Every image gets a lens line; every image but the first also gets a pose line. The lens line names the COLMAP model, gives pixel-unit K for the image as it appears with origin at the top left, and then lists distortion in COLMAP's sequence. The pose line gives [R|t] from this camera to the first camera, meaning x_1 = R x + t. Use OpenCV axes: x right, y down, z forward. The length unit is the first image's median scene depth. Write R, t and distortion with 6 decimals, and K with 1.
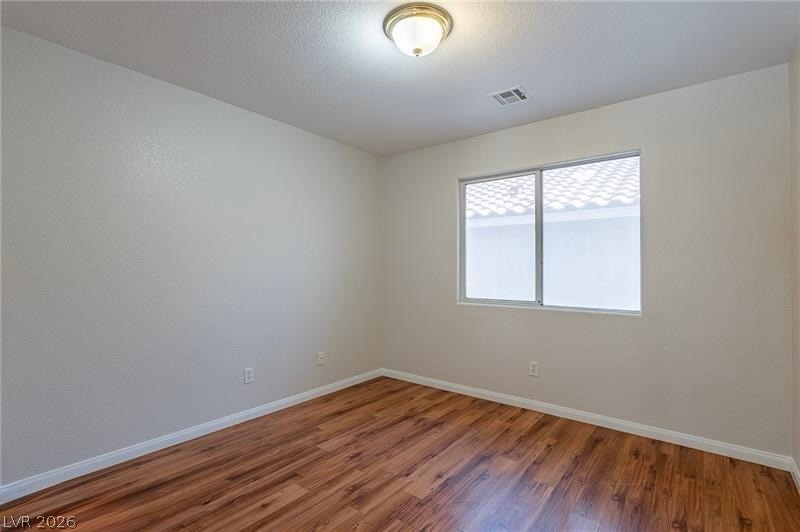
lens RADIAL K [[383.6, 0, 397.6], [0, 383.6, 261.1], [0, 0, 1]] dist [-0.001224, -0.000392]
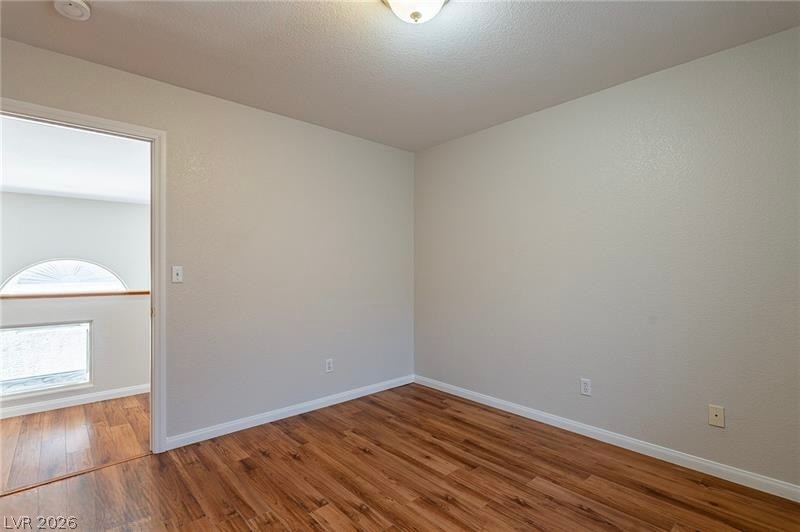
lens RADIAL K [[383.6, 0, 397.6], [0, 383.6, 261.1], [0, 0, 1]] dist [-0.001224, -0.000392]
pose [[-0.170095, -0.020182, -0.985221, 0.680168], [0.021990, 0.999464, -0.024270, 0.011290], [0.985182, -0.025793, -0.169560, 0.822208]]
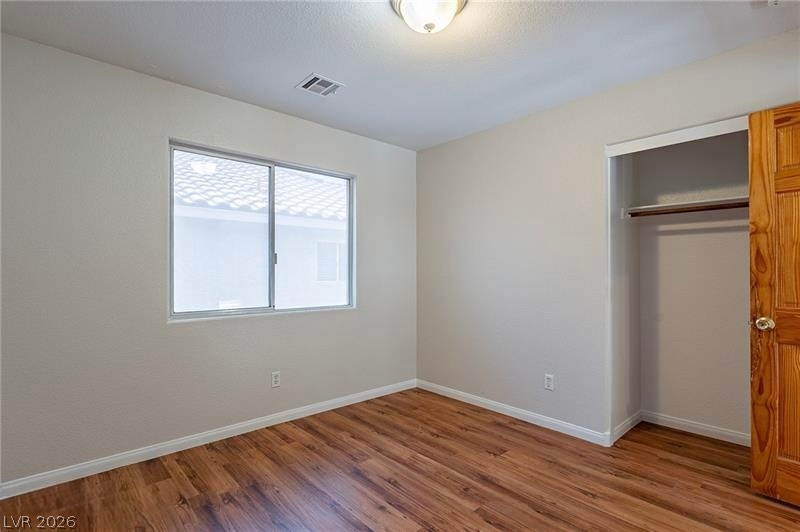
lens RADIAL K [[392.3, 0, 395.1], [0, 392.3, 266.9], [0, 0, 1]] dist [0.001811, 0.000278]
pose [[0.168541, 0.006187, 0.985675, -0.643070], [-0.020782, 0.999780, -0.002722, 0.009023], [-0.985475, -0.020026, 0.168633, 0.686893]]
